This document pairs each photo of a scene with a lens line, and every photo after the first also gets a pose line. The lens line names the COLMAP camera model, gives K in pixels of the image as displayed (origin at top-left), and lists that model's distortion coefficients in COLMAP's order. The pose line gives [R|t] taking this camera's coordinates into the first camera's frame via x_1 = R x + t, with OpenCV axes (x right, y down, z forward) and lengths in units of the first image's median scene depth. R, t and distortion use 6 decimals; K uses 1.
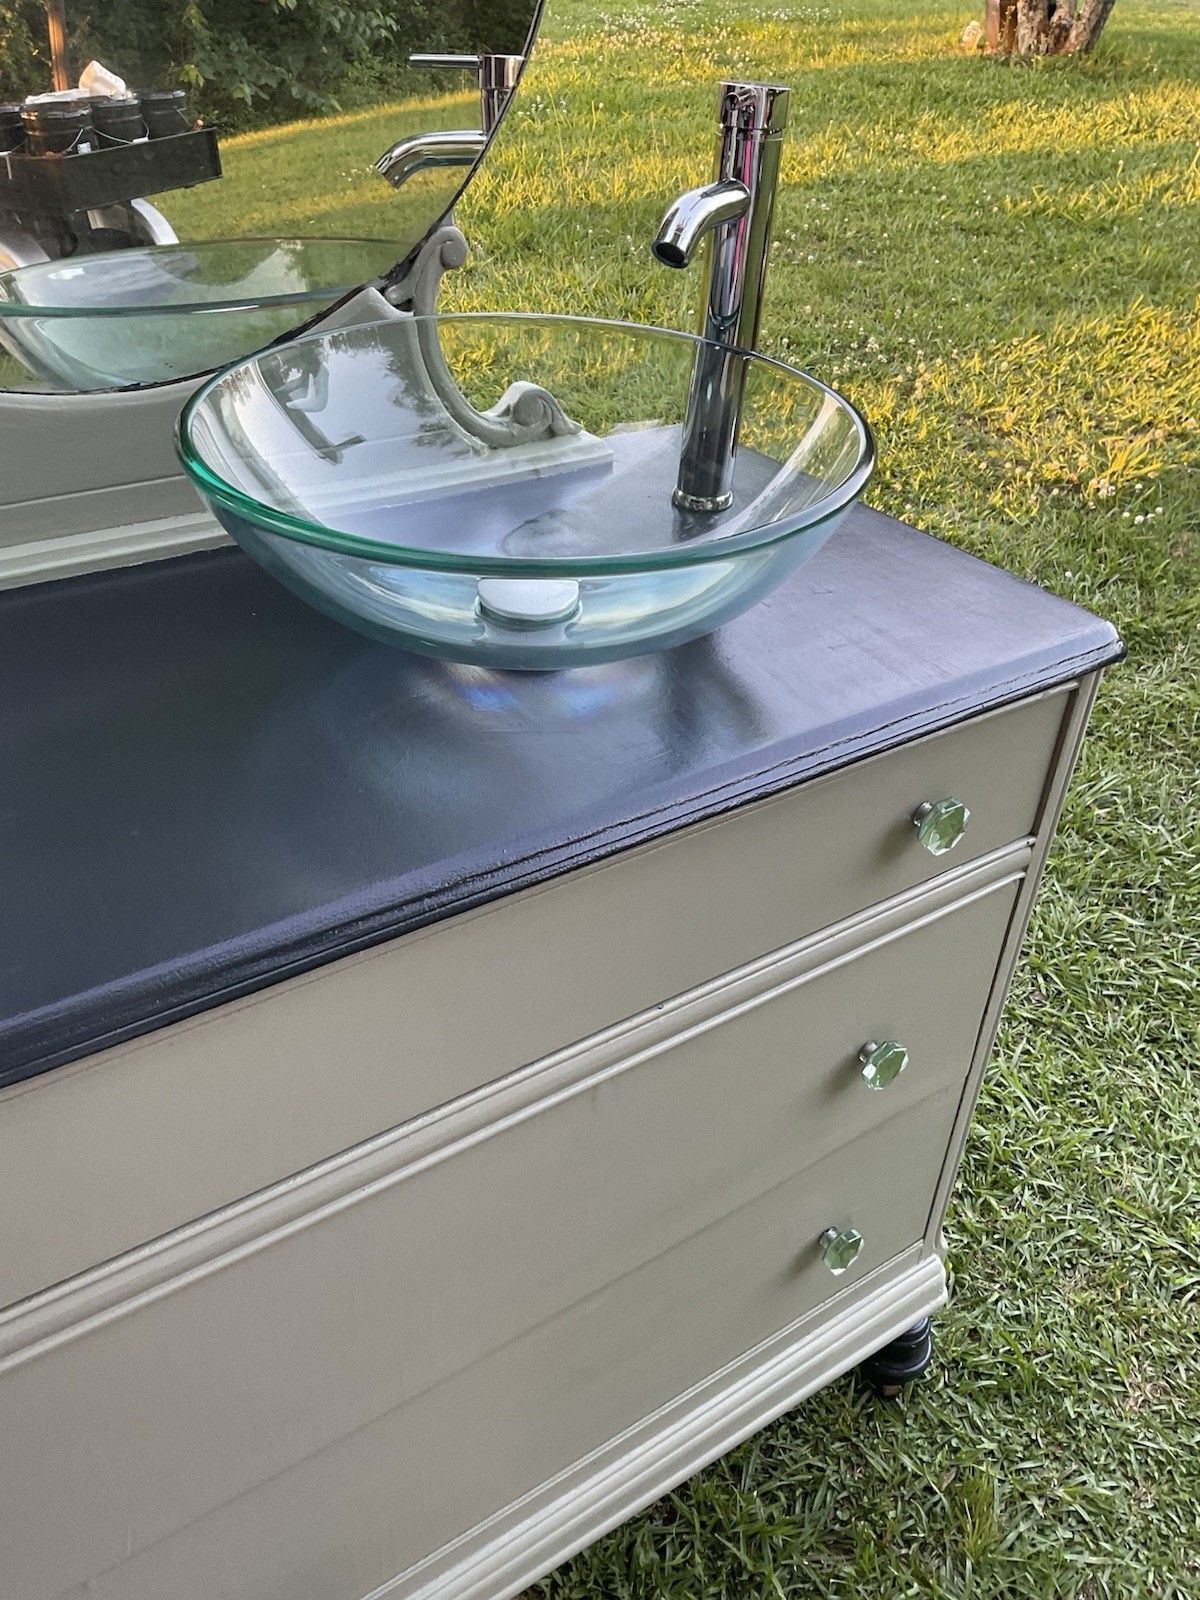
lens RADIAL K [[1314.6, 0, 567.5], [0, 1314.6, 799.6], [0, 0, 1]] dist [0.006004, 0.000296]
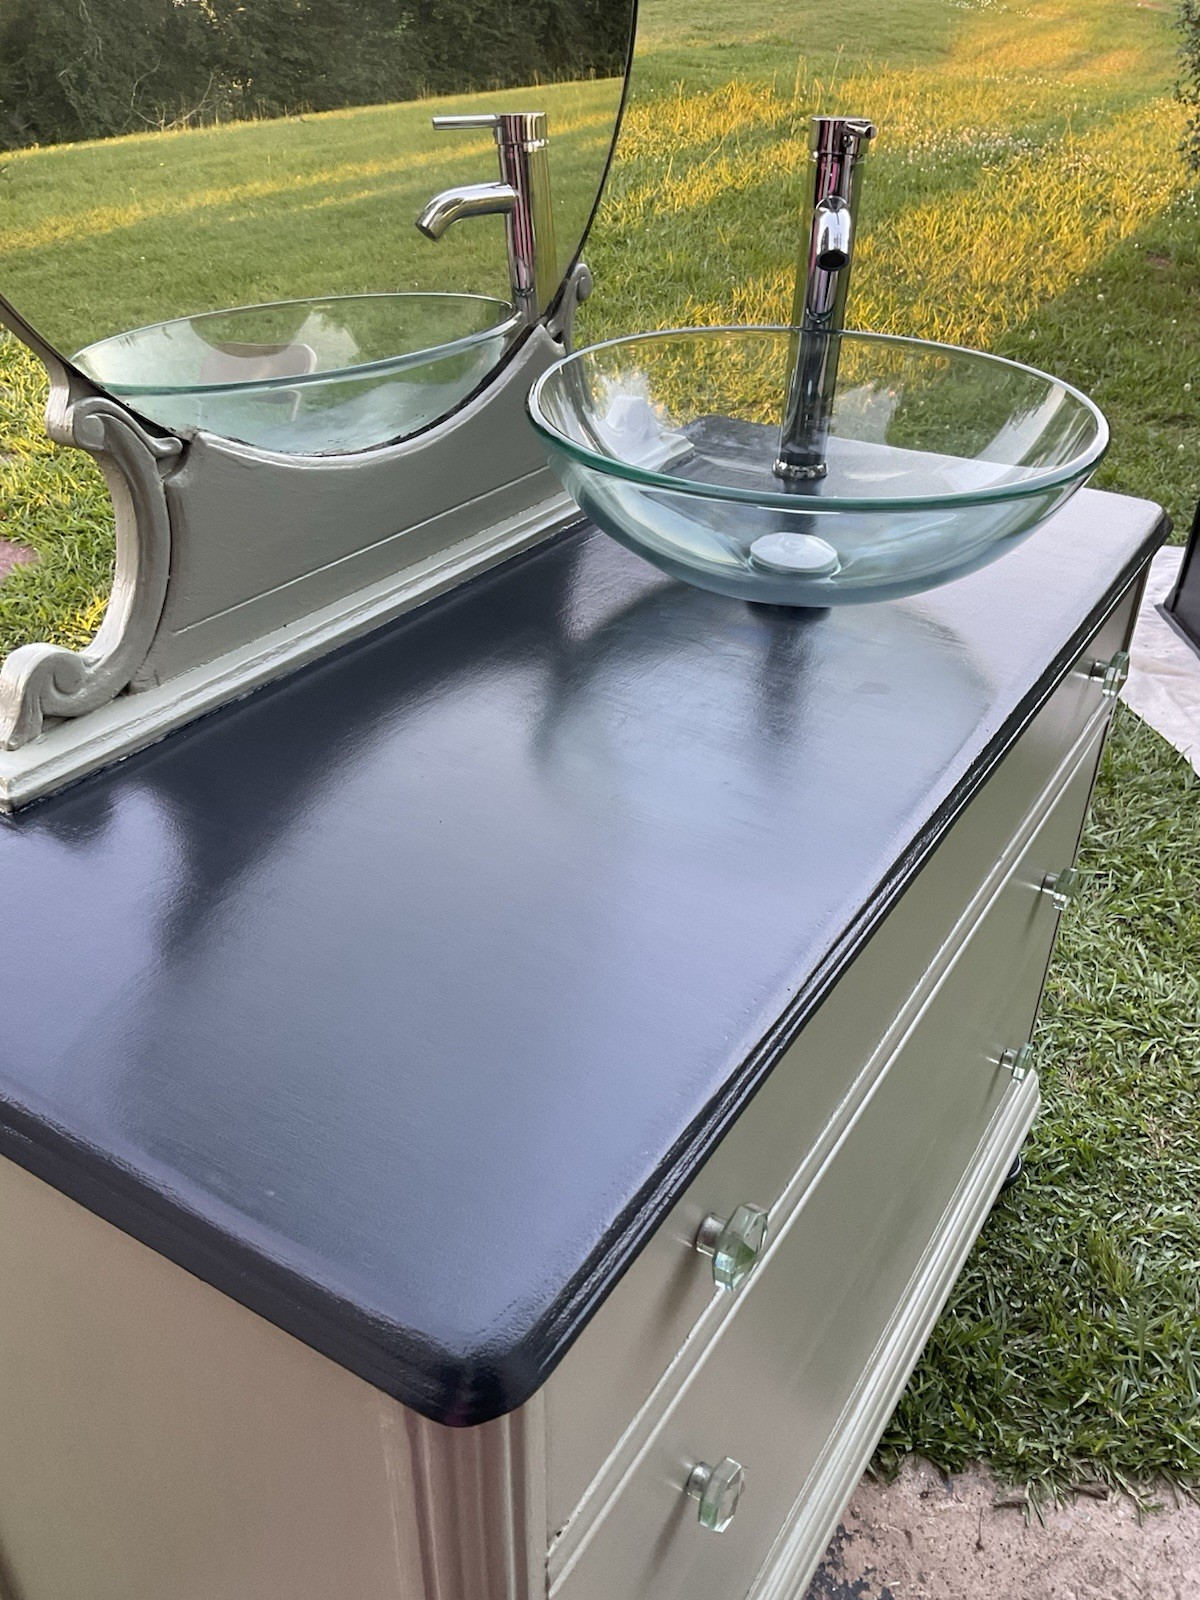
lens RADIAL K [[1314.6, 0, 567.5], [0, 1314.6, 799.6], [0, 0, 1]] dist [0.006004, 0.000296]
pose [[0.920623, -0.232395, 0.313762, -0.414439], [0.241220, 0.970408, 0.010981, -0.004899], [-0.307029, 0.065576, 0.949438, -0.024033]]
